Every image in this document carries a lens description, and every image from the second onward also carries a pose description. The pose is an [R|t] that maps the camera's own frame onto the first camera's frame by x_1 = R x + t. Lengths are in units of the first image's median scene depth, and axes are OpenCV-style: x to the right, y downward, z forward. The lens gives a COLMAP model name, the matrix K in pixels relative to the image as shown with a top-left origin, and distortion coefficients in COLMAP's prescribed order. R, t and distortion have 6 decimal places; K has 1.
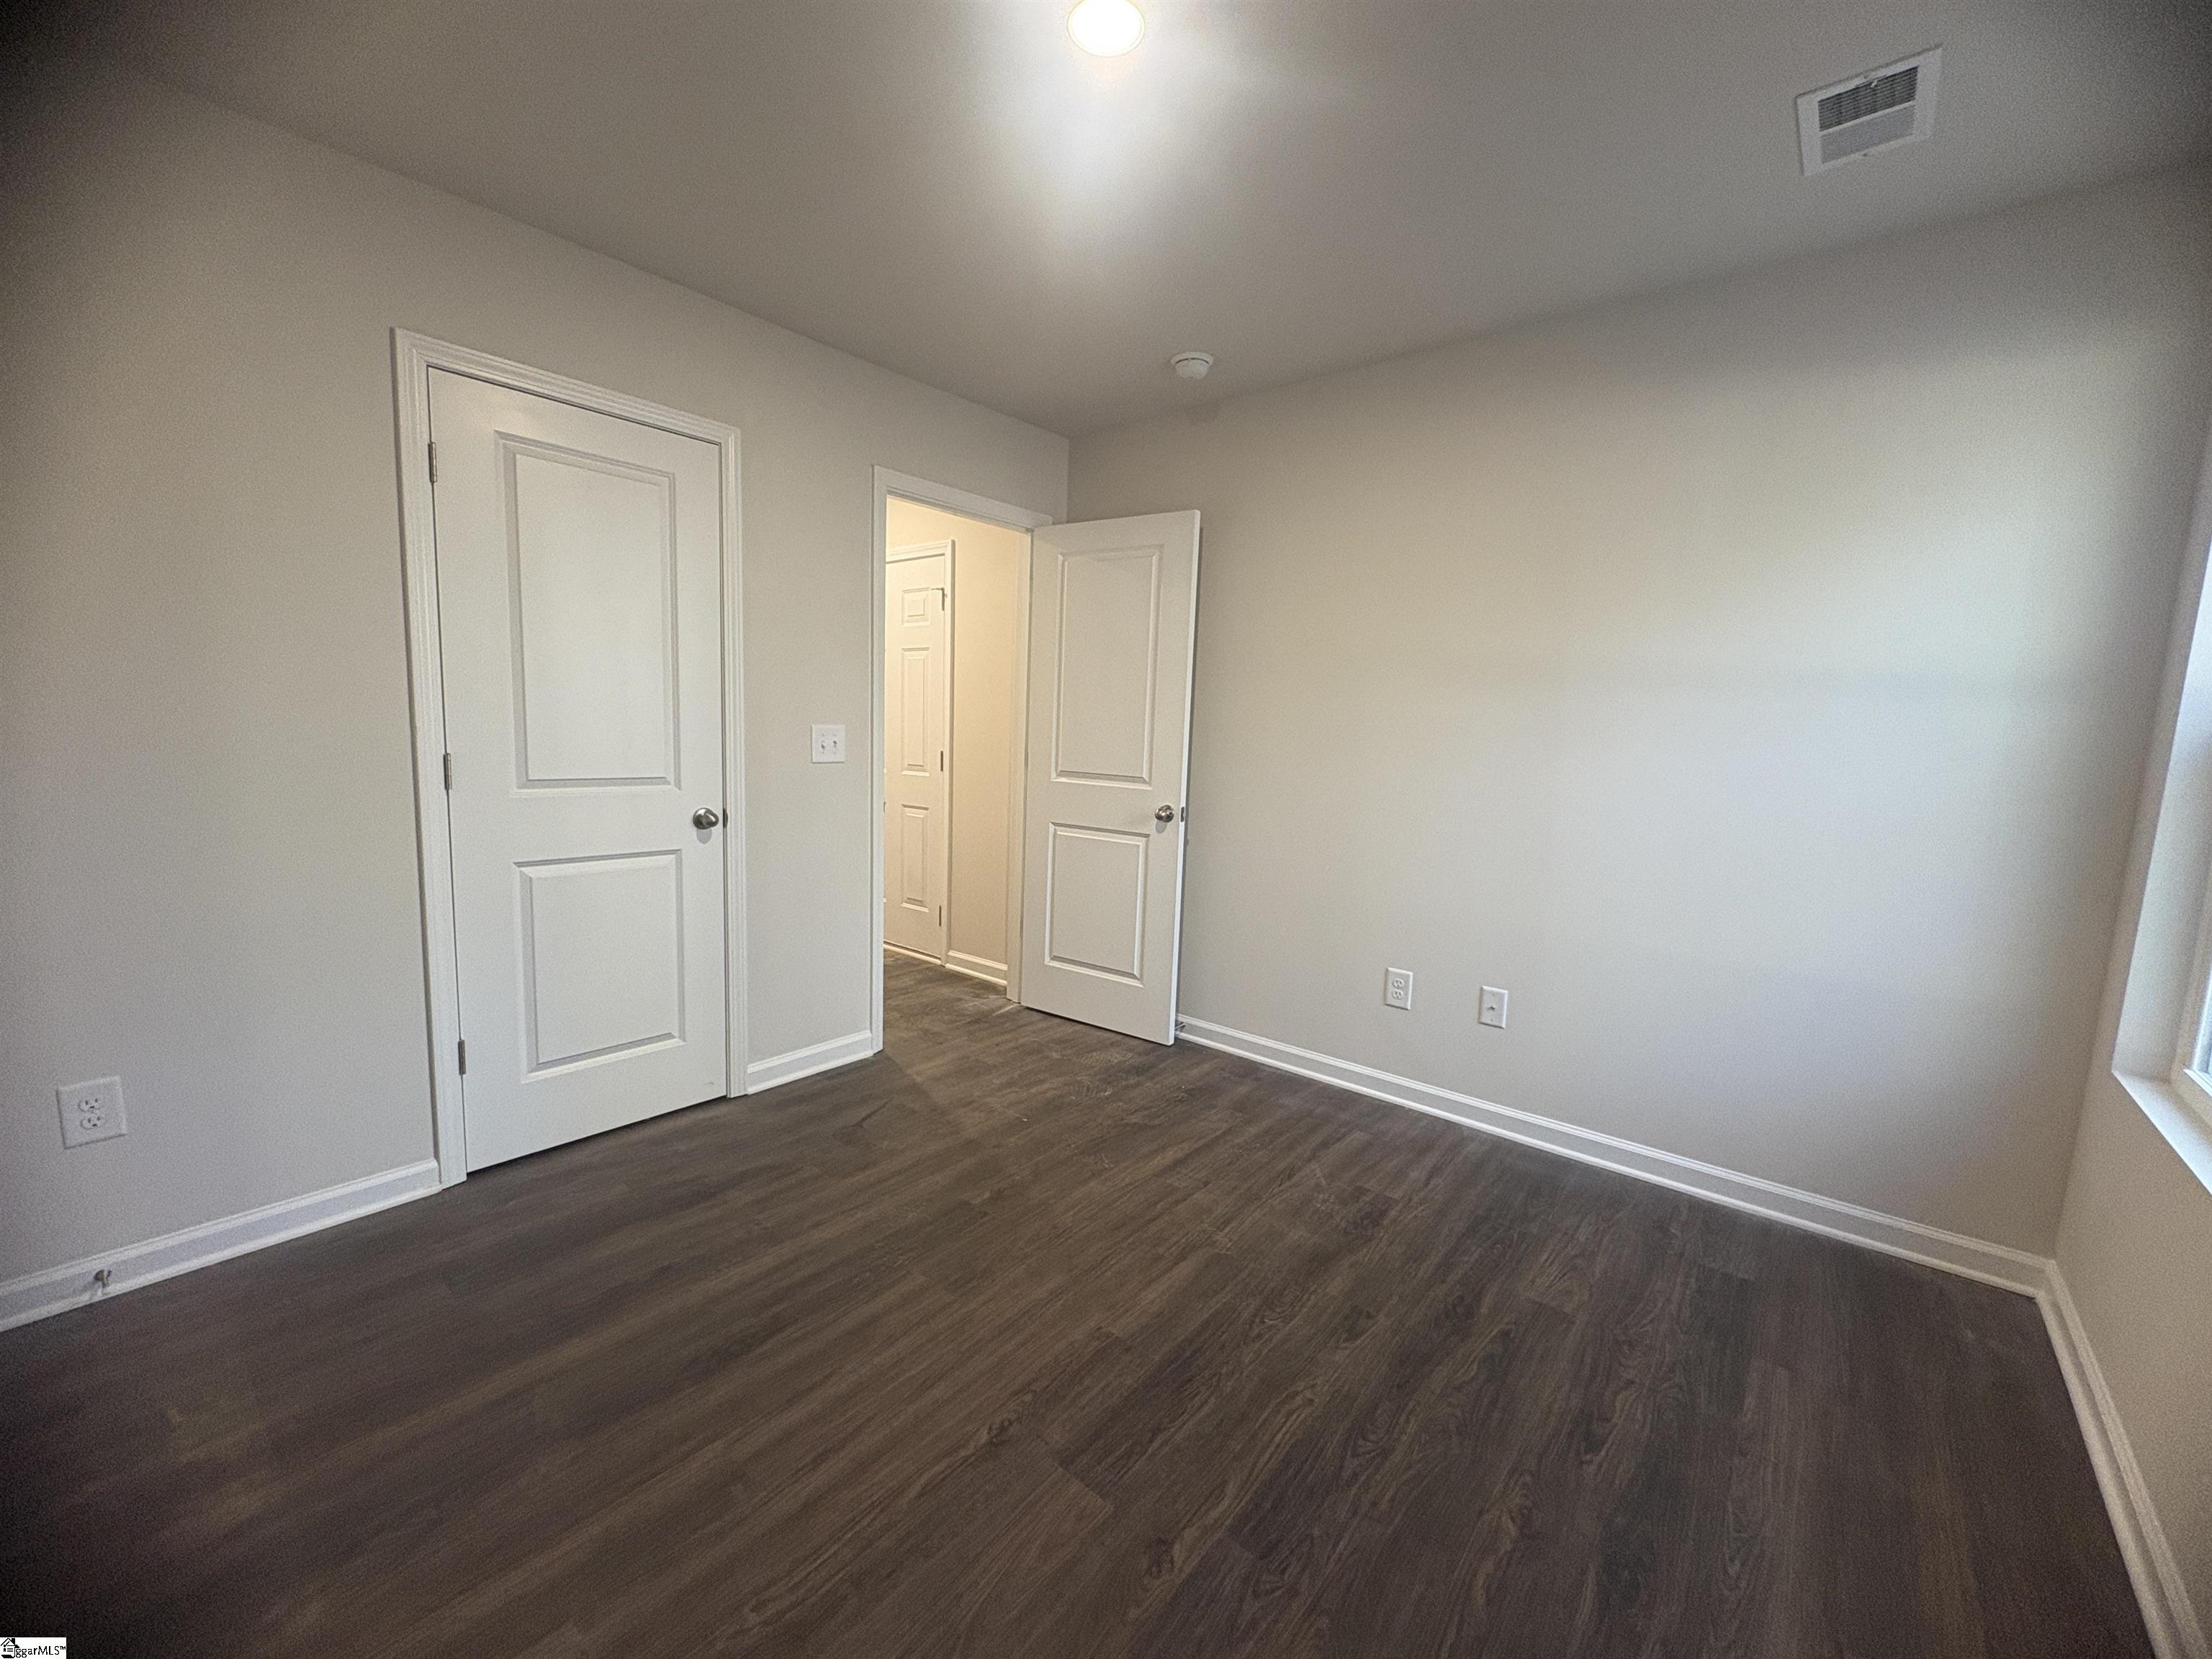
lens RADIAL K [[878.7, 0, 1107.8], [0, 878.7, 826.6], [0, 0, 1]] dist [-0.000147, -0.000526]
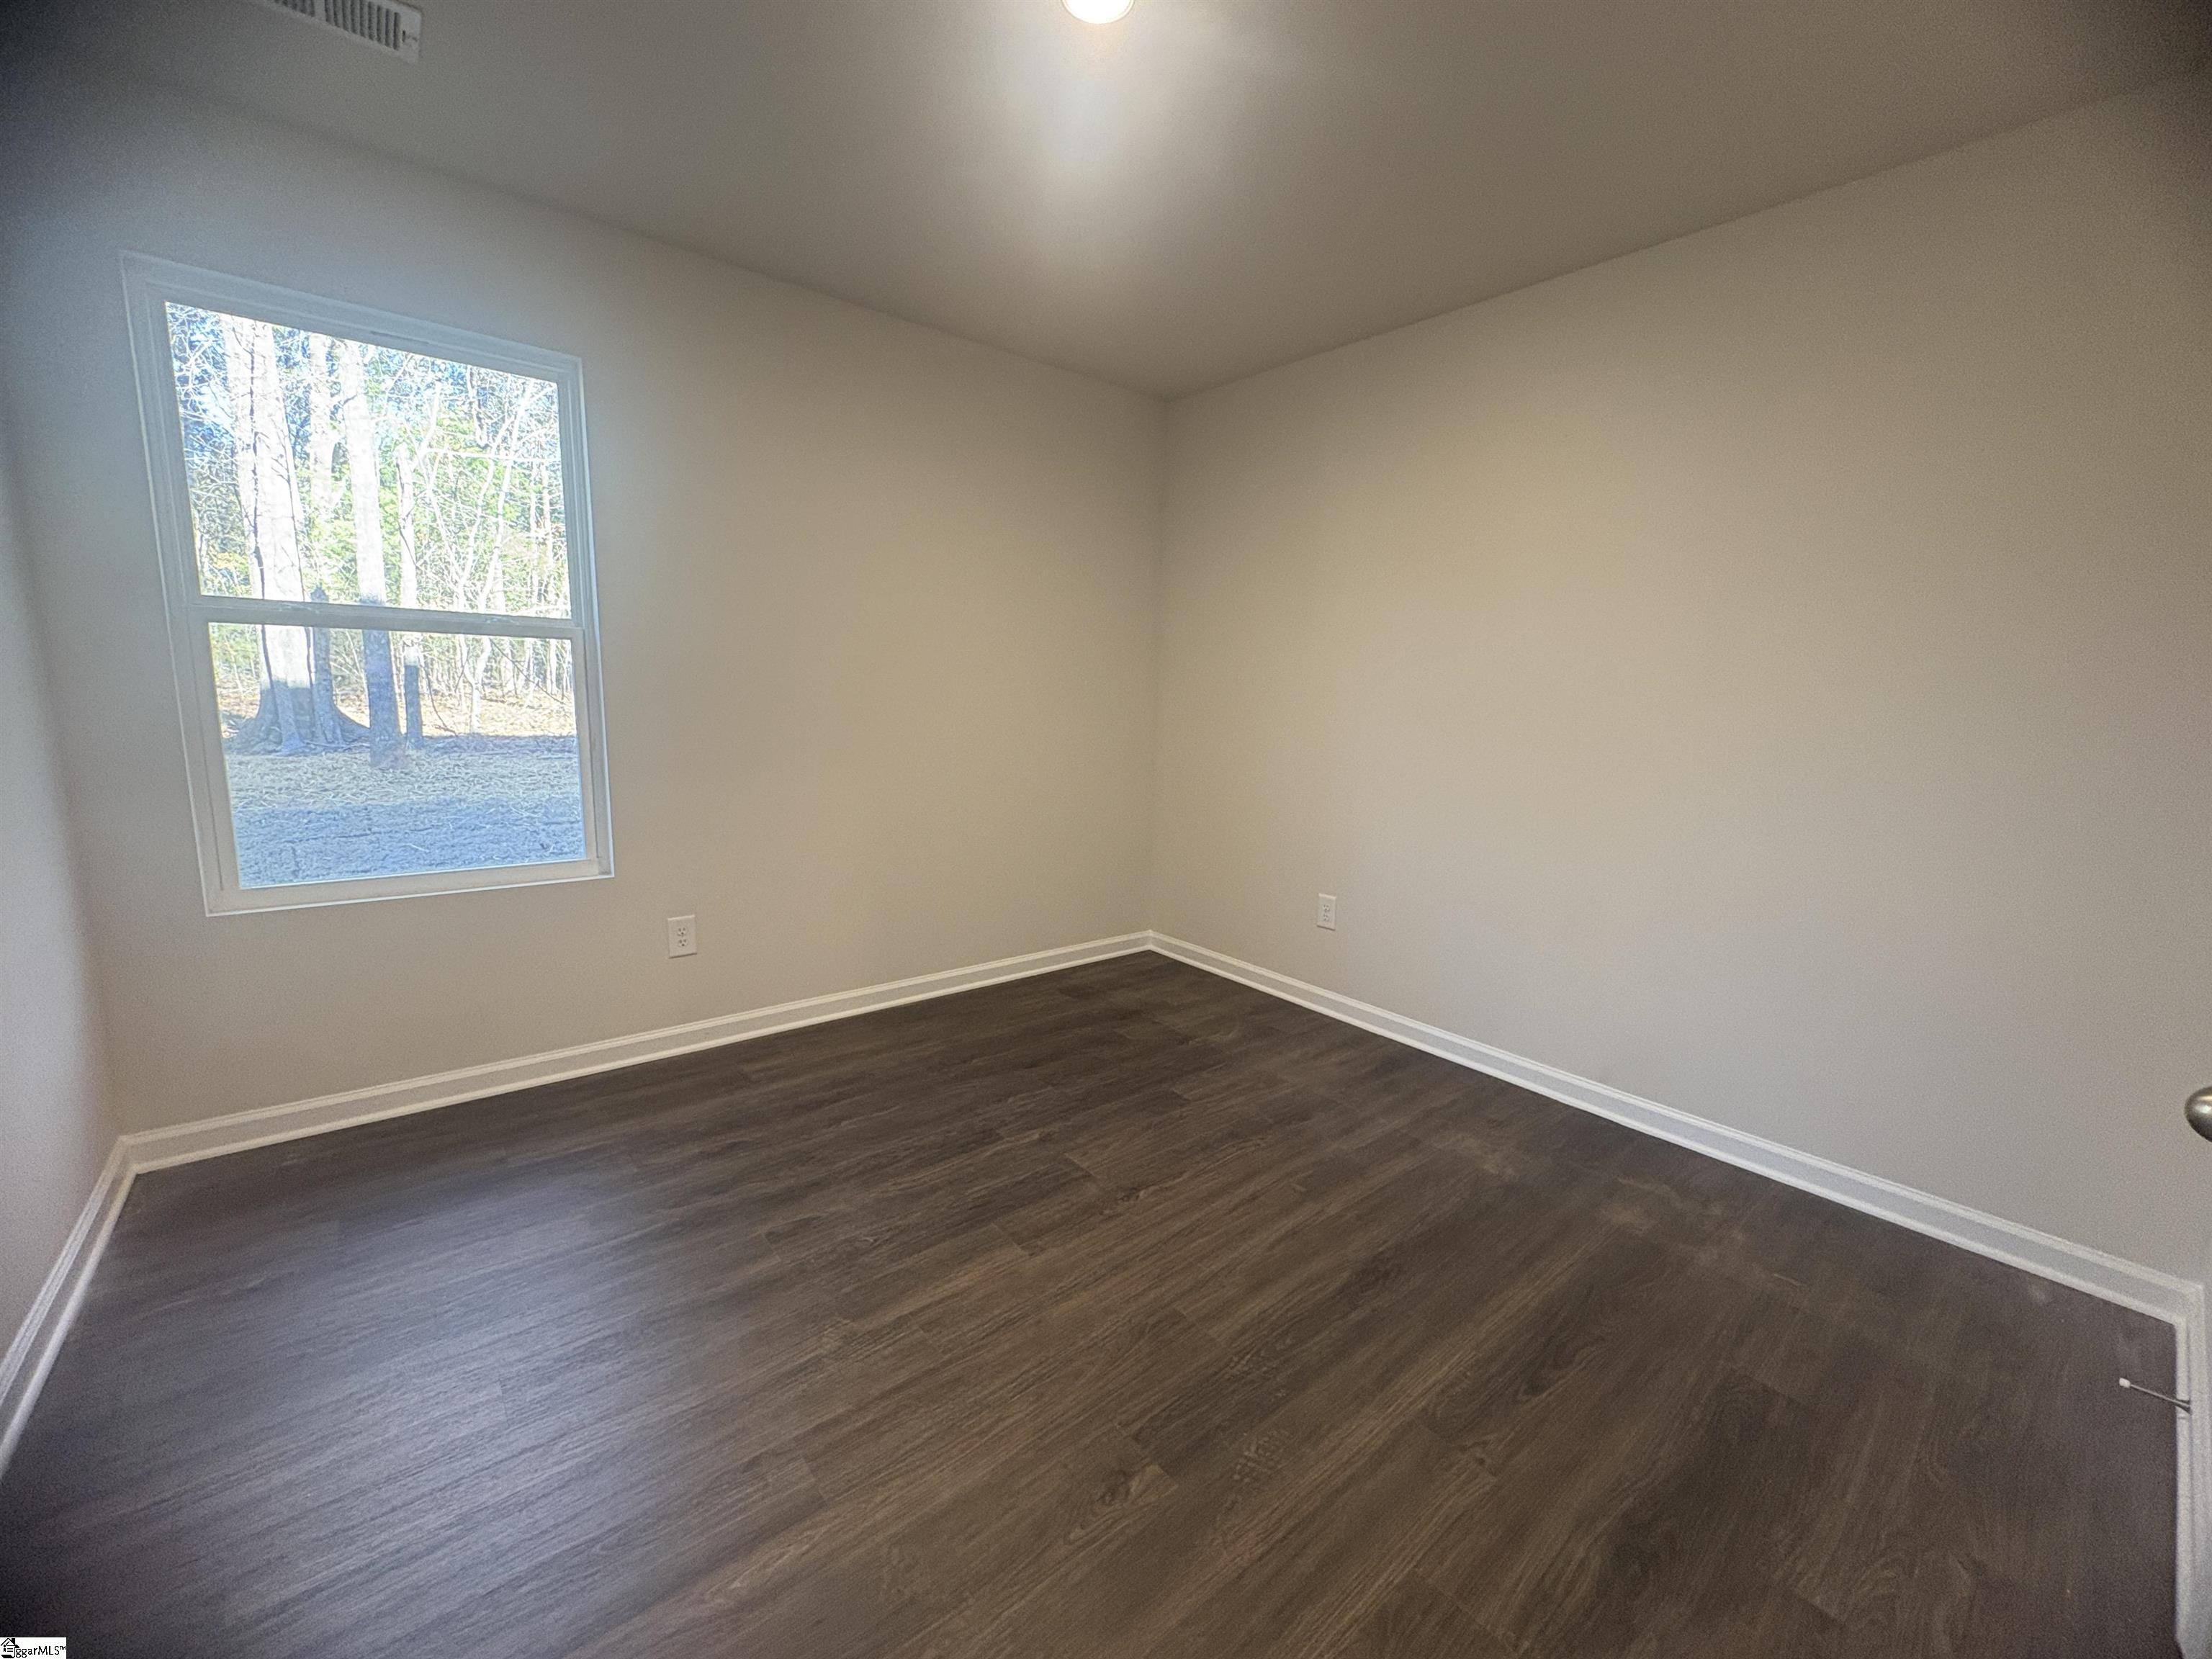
lens RADIAL K [[878.7, 0, 1111.4], [0, 878.7, 826.9], [0, 0, 1]] dist [-0.000147, -0.000526]
pose [[-0.982087, -0.087784, 0.166728, -0.237757], [-0.038473, 0.959626, 0.278636, -0.215413], [-0.184456, 0.267230, -0.945814, 1.884543]]
